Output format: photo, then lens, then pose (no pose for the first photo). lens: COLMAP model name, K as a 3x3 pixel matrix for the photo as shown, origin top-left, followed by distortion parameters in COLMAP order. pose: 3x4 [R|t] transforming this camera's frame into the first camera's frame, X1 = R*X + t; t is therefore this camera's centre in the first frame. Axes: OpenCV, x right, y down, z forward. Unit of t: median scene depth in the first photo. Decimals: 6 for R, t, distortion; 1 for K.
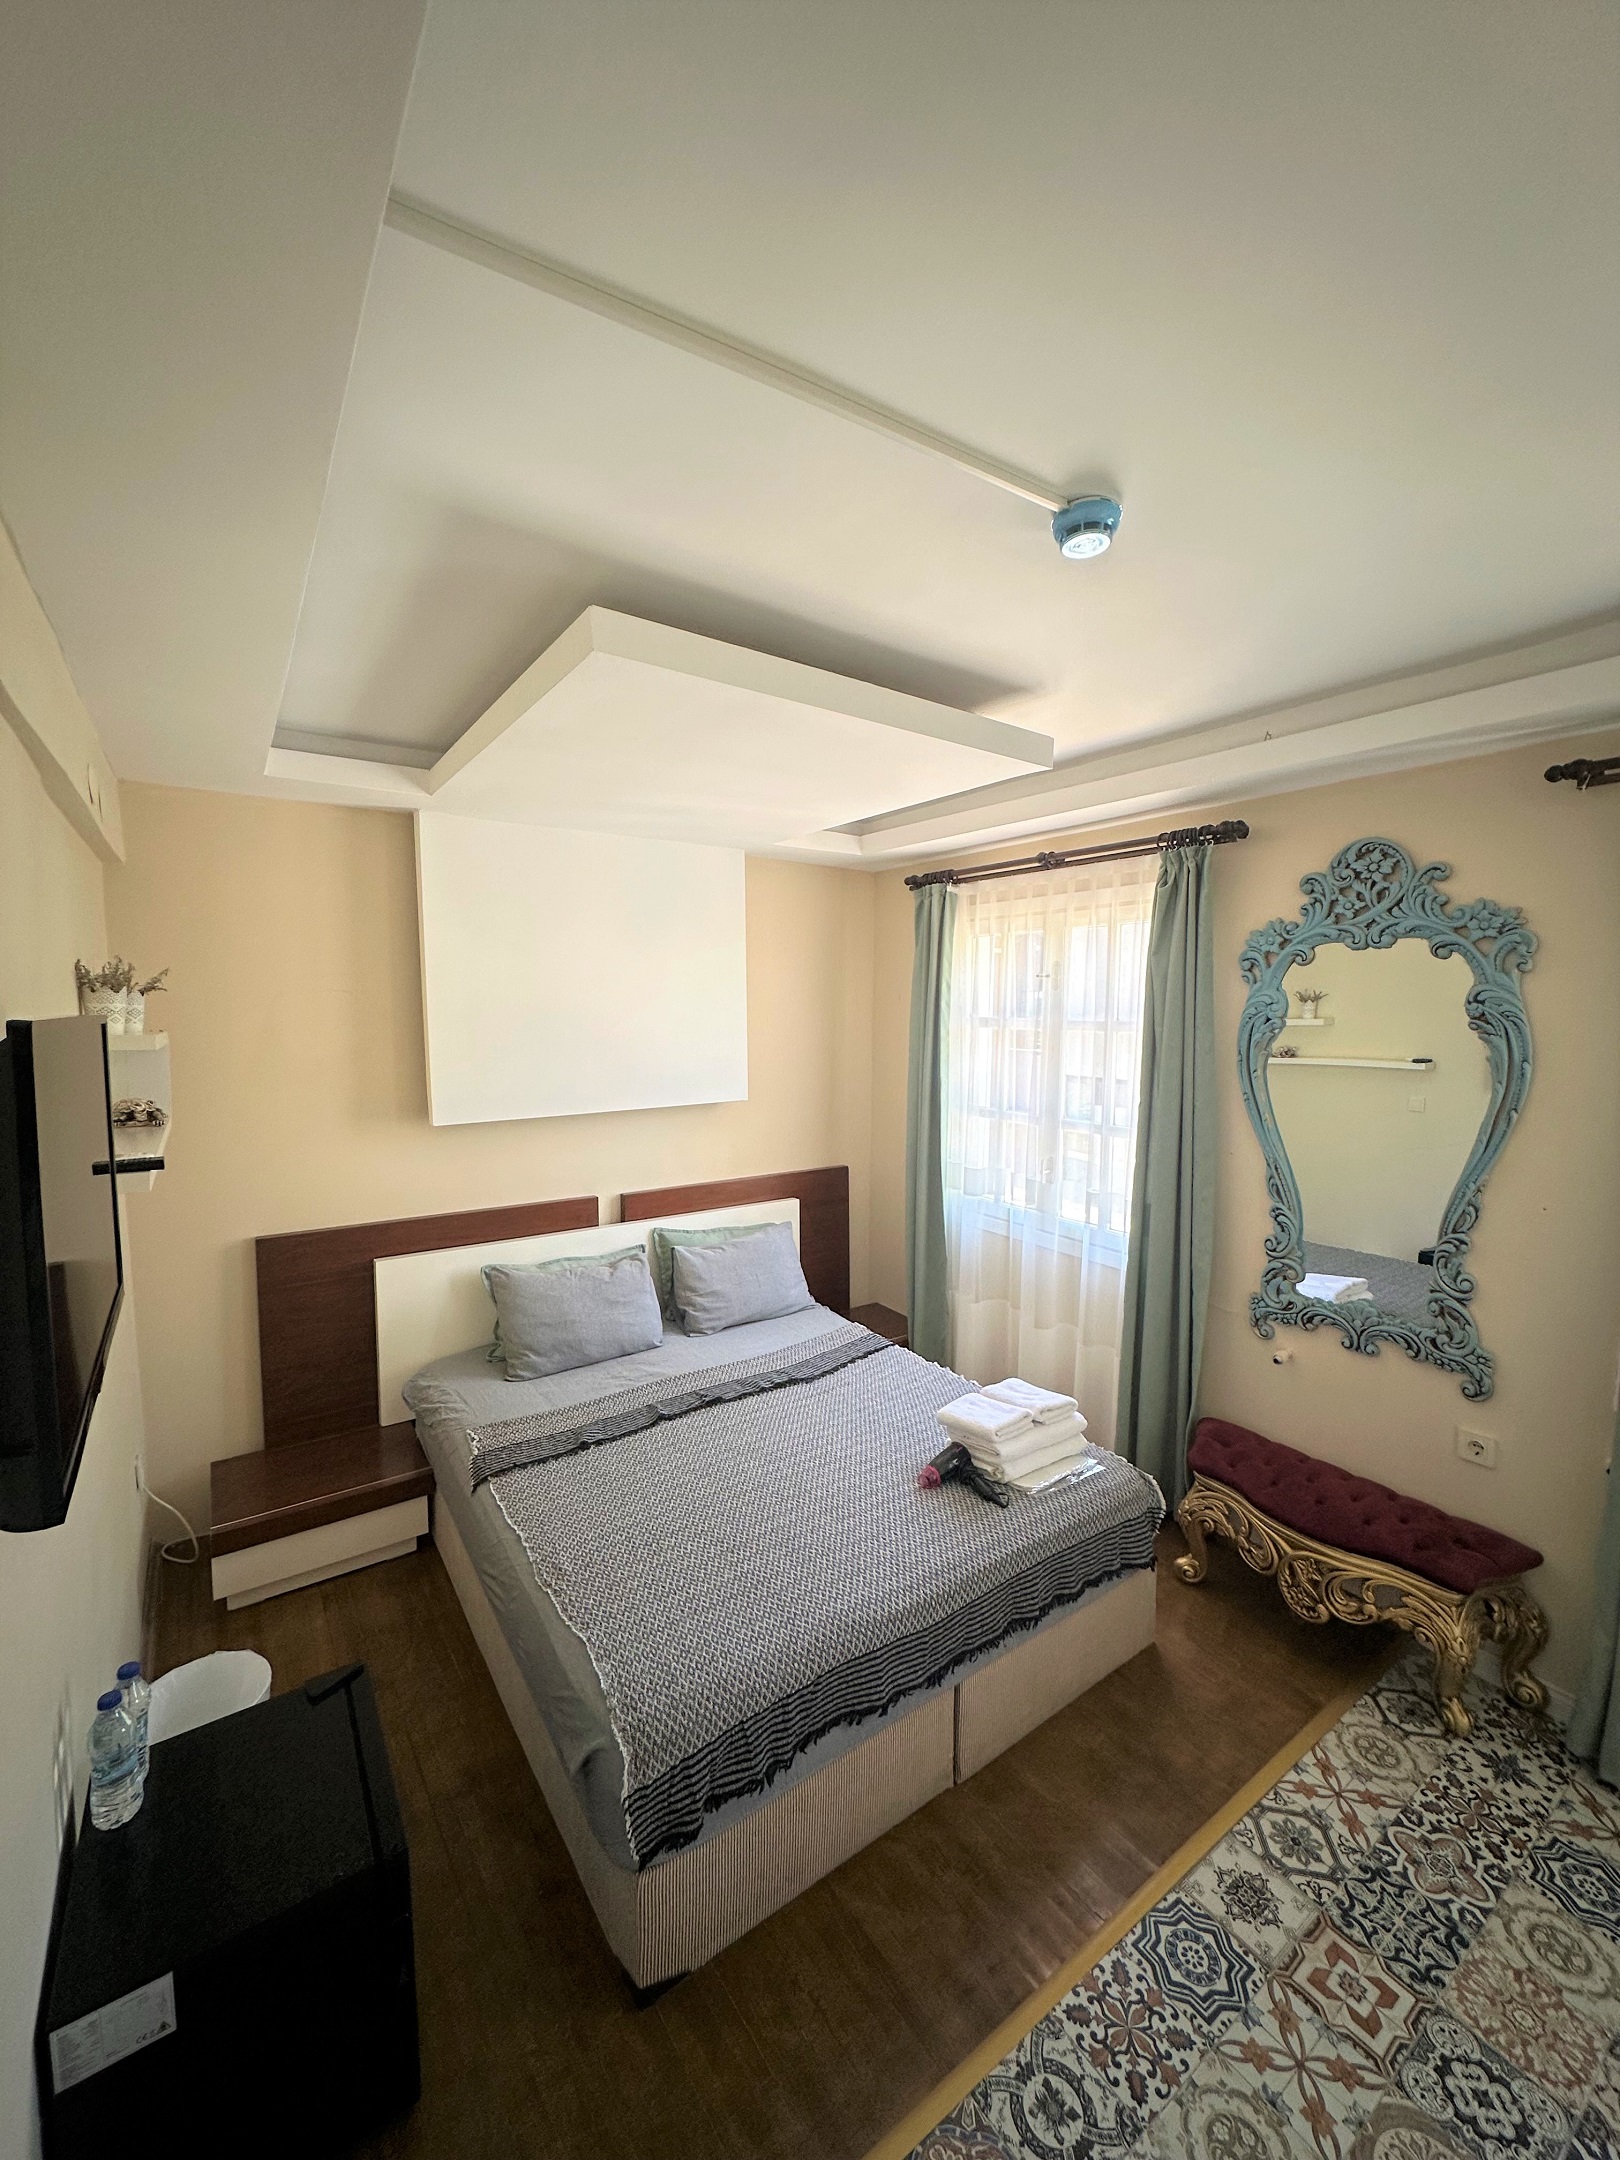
lens RADIAL K [[852.9, 0, 813.8], [0, 852.9, 1080.4], [0, 0, 1]] dist [-0.009369, 0.003346]
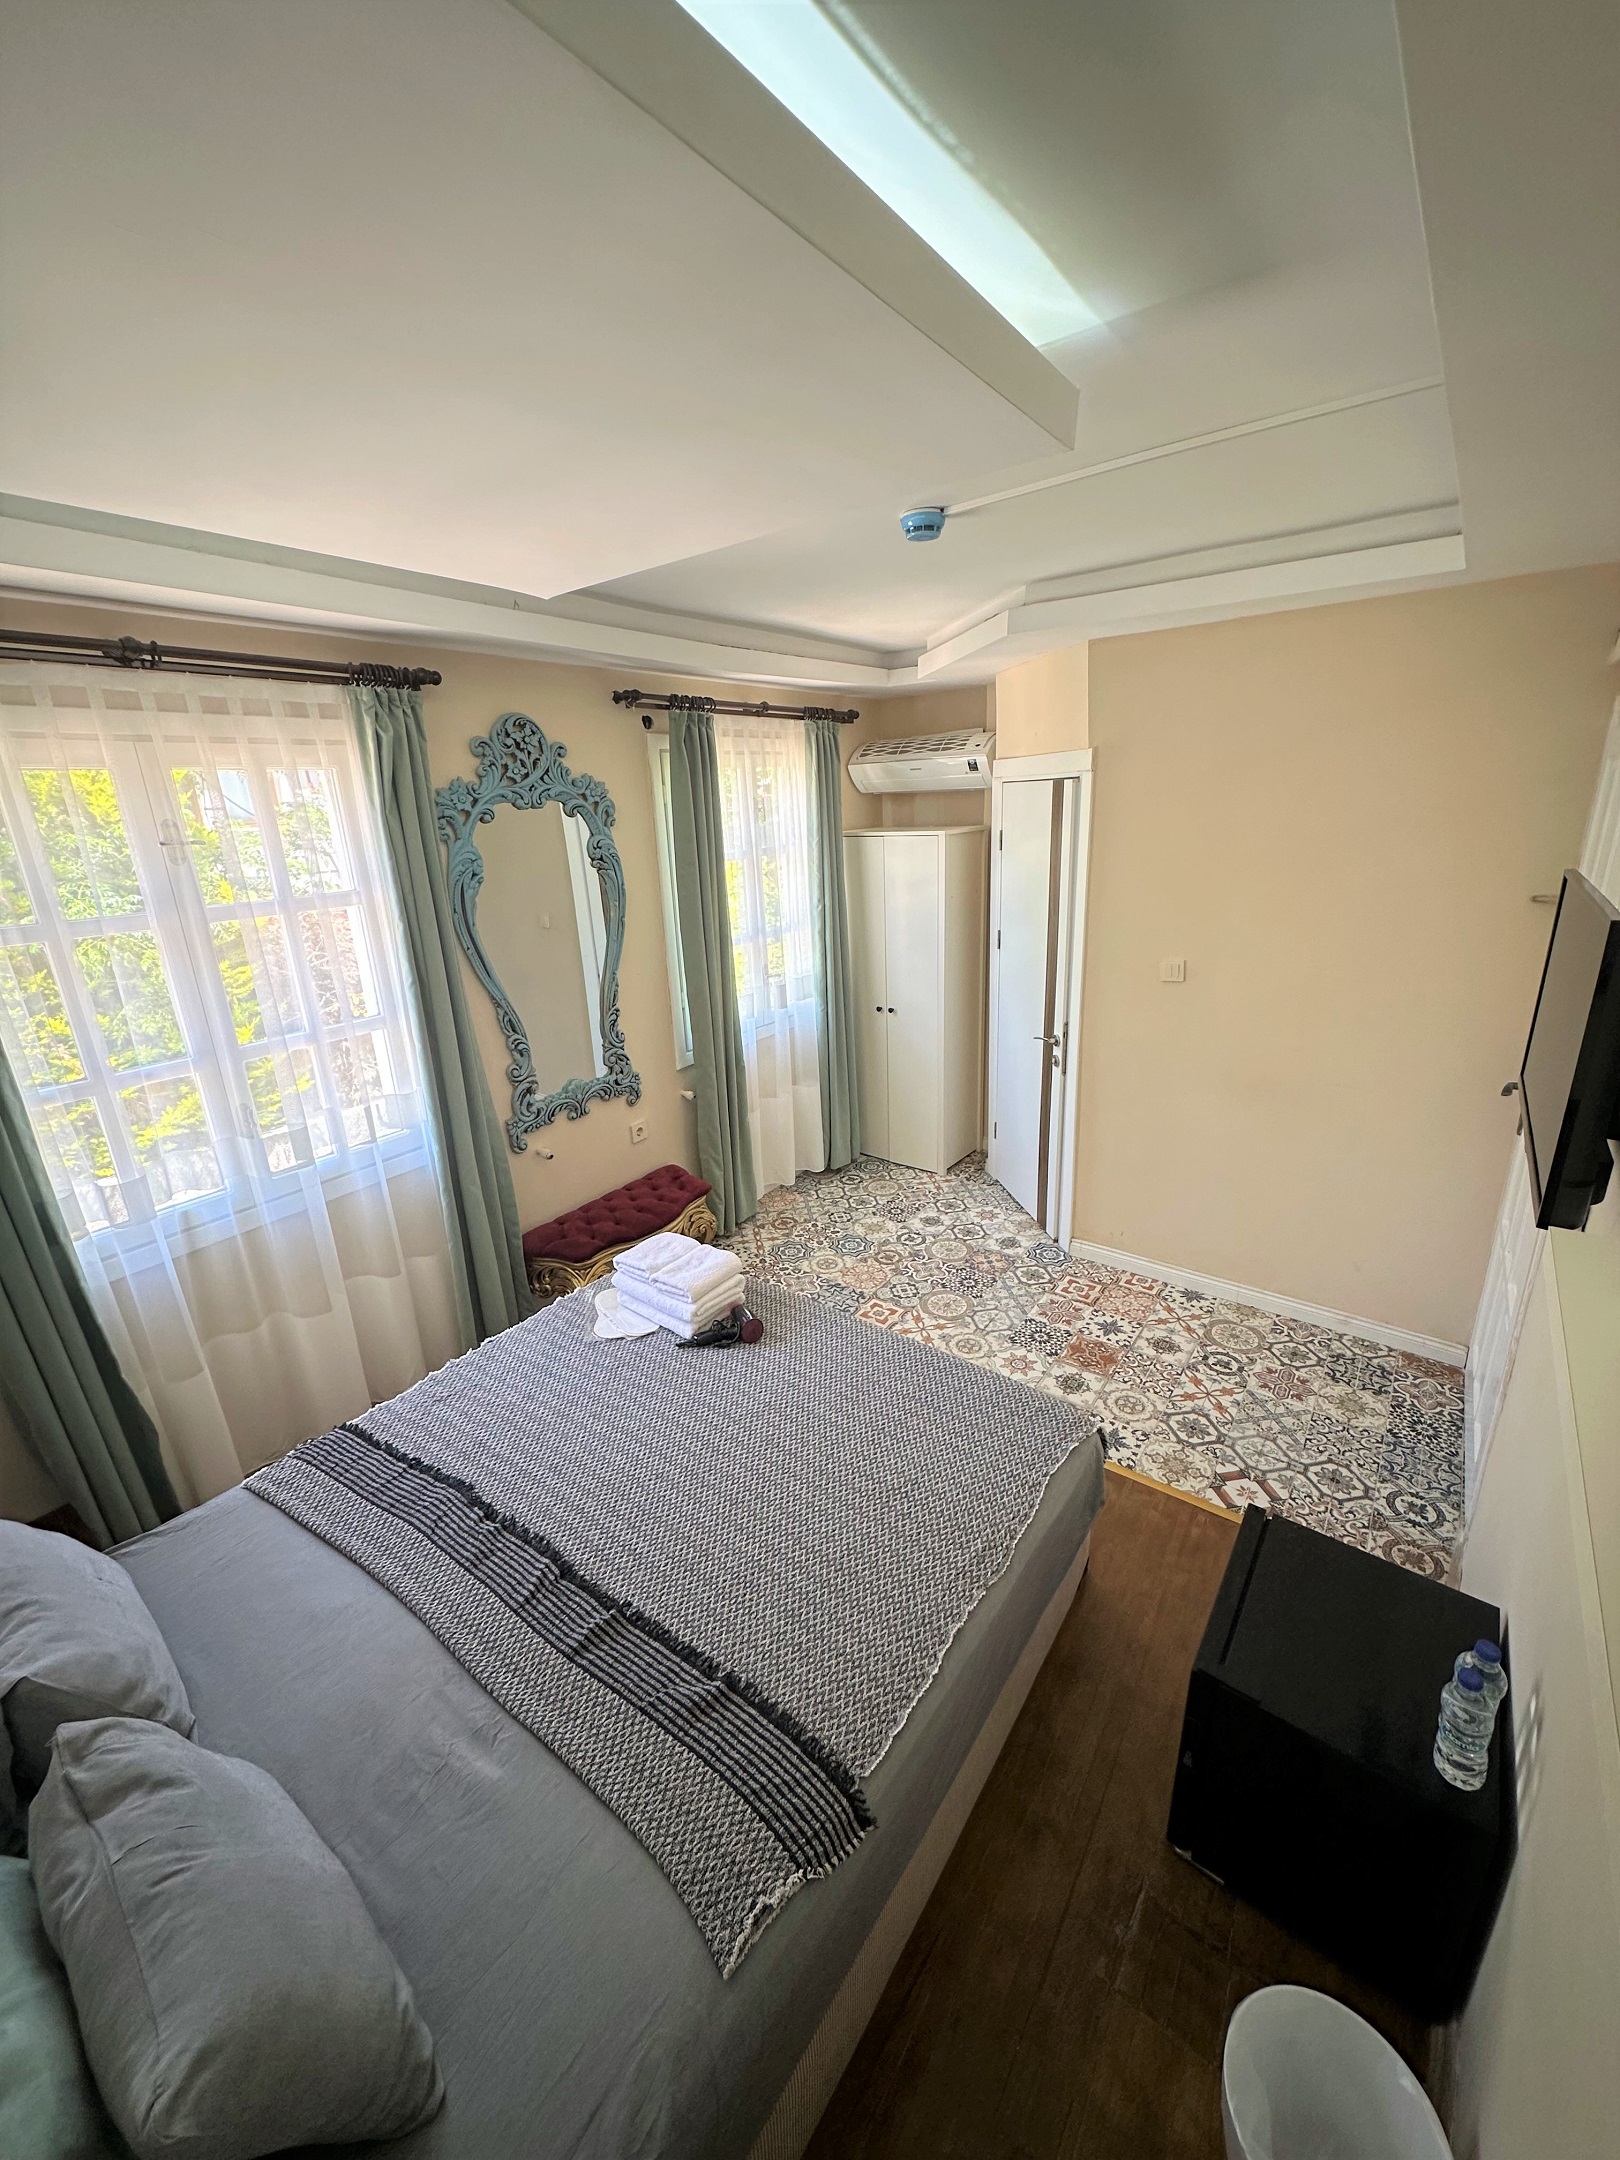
lens RADIAL K [[860.6, 0, 813.5], [0, 860.6, 1076.0], [0, 0, 1]] dist [-0.000937, 0.001088]
pose [[-0.318216, -0.284129, 0.904439, -0.723895], [0.114253, 0.935583, 0.334111, -0.163051], [-0.941108, 0.209654, -0.265255, 1.031272]]
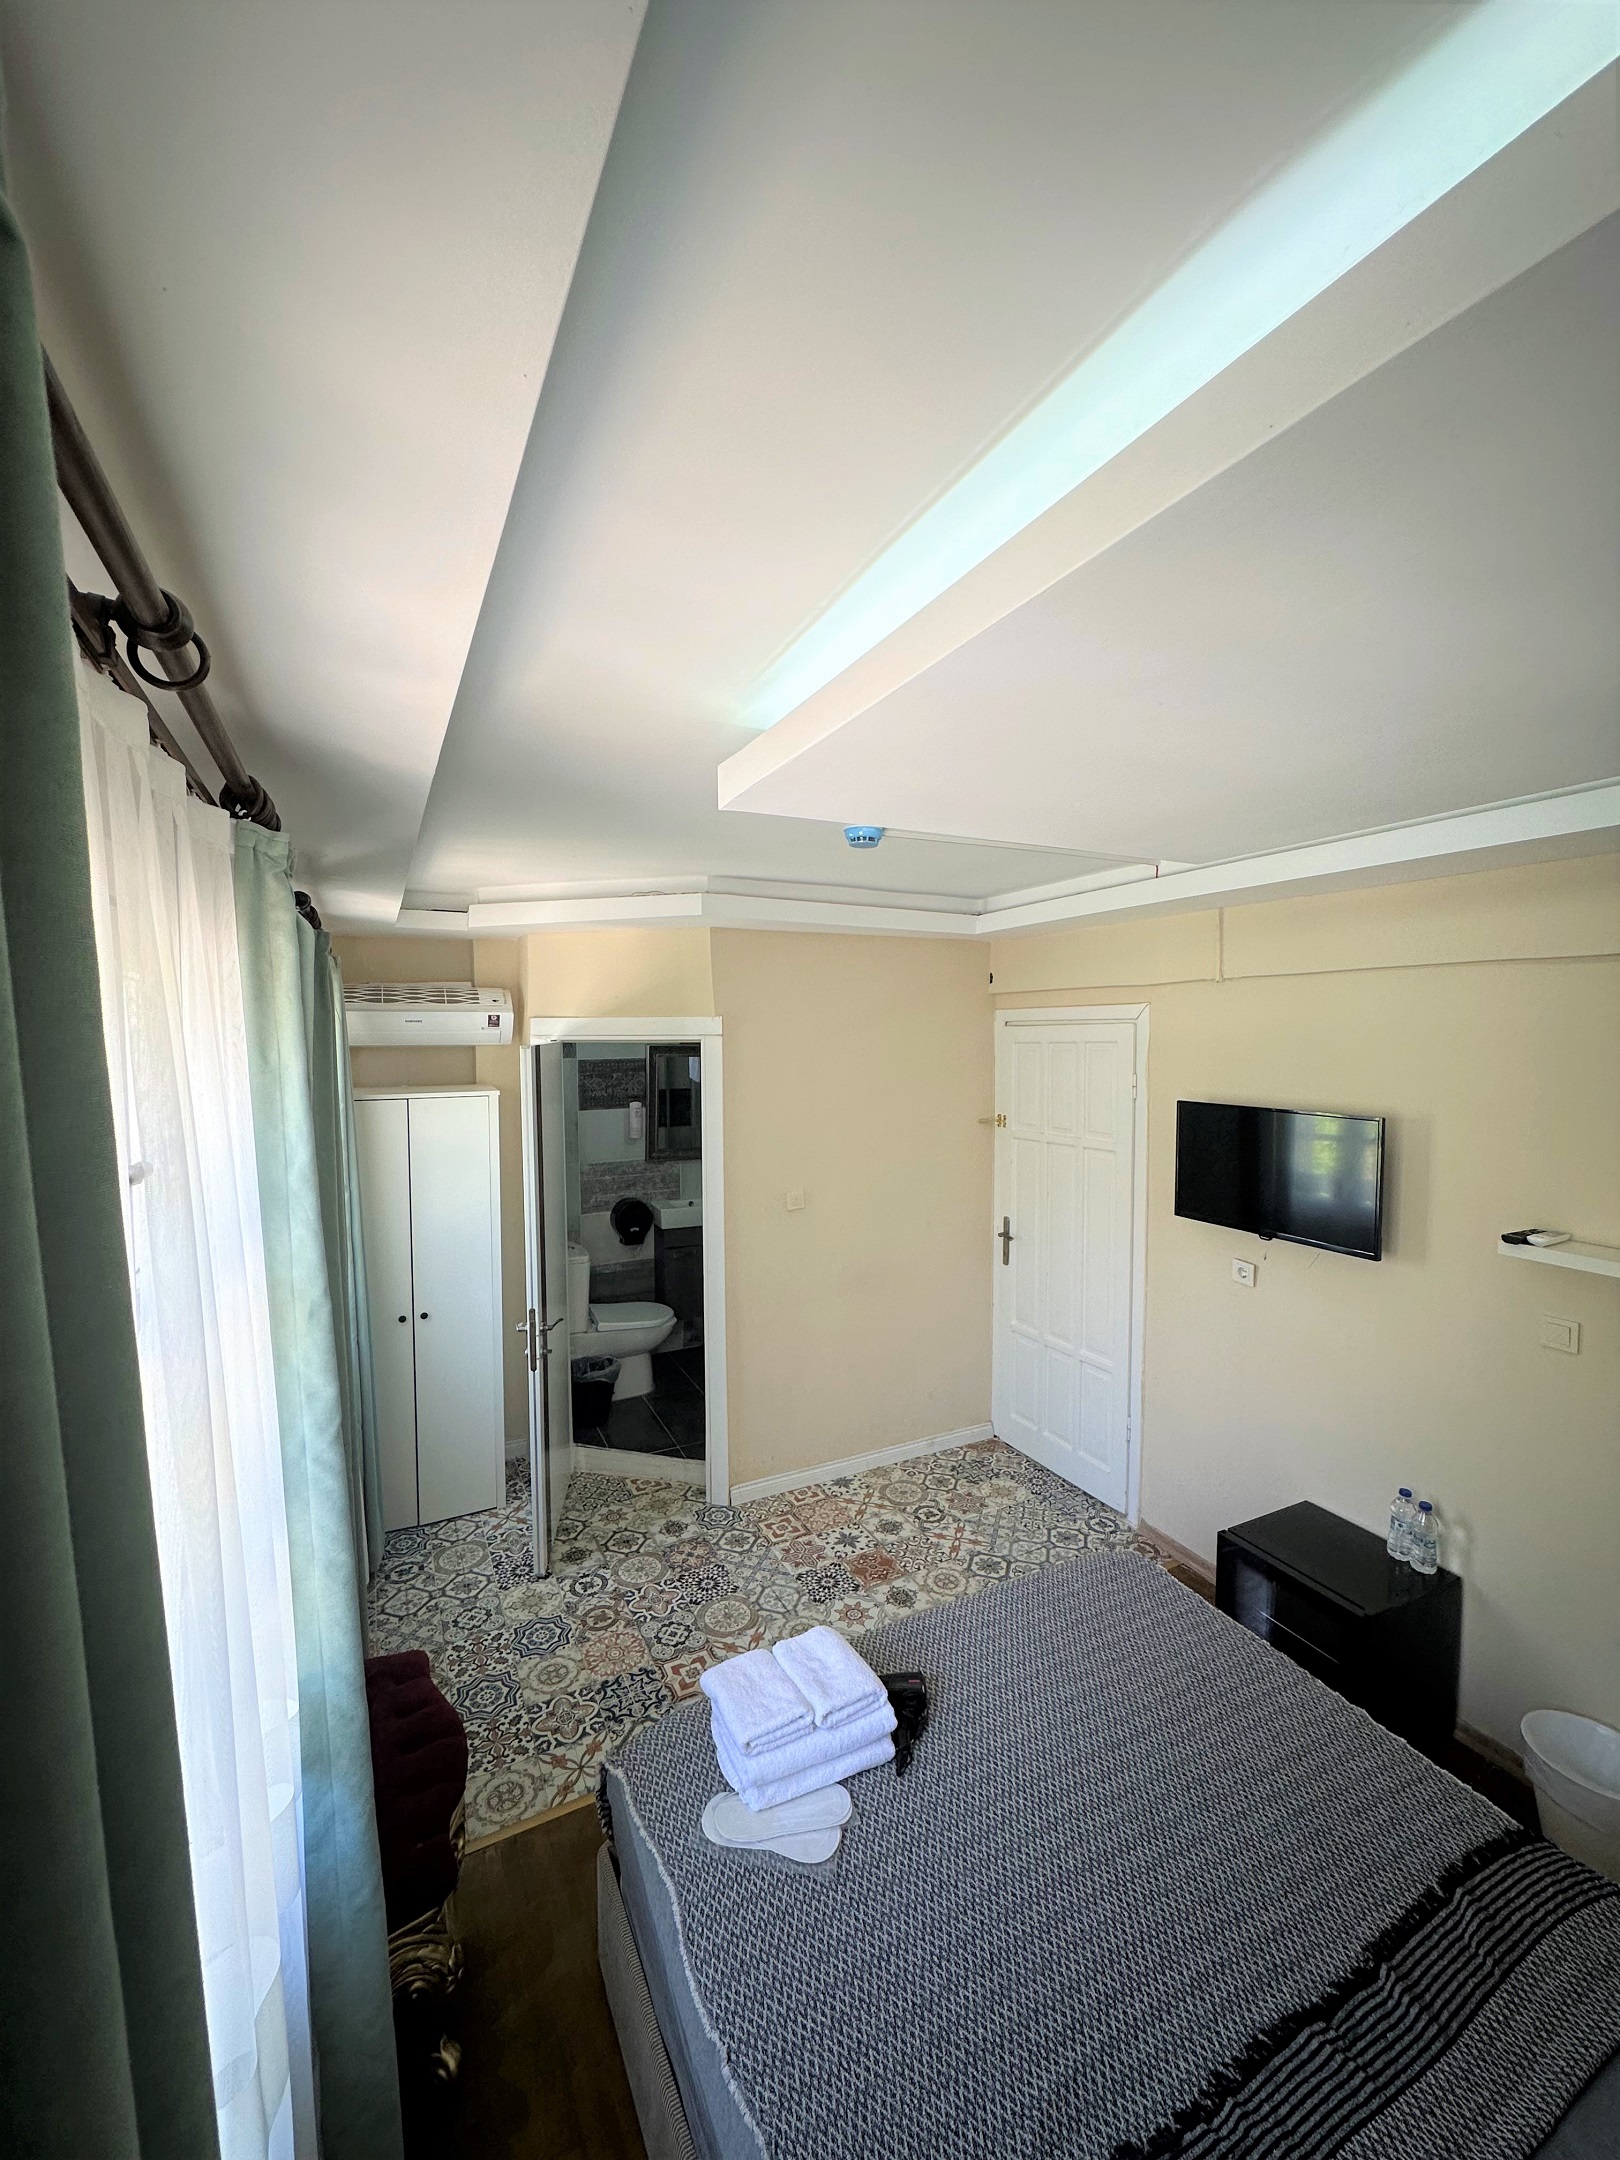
lens RADIAL K [[860.6, 0, 813.5], [0, 860.6, 1076.0], [0, 0, 1]] dist [-0.000937, 0.001088]
pose [[-0.991080, -0.010577, 0.132844, 0.107945], [0.007052, 0.991287, 0.131533, -0.235534], [-0.133078, 0.131297, -0.982370, 1.617661]]
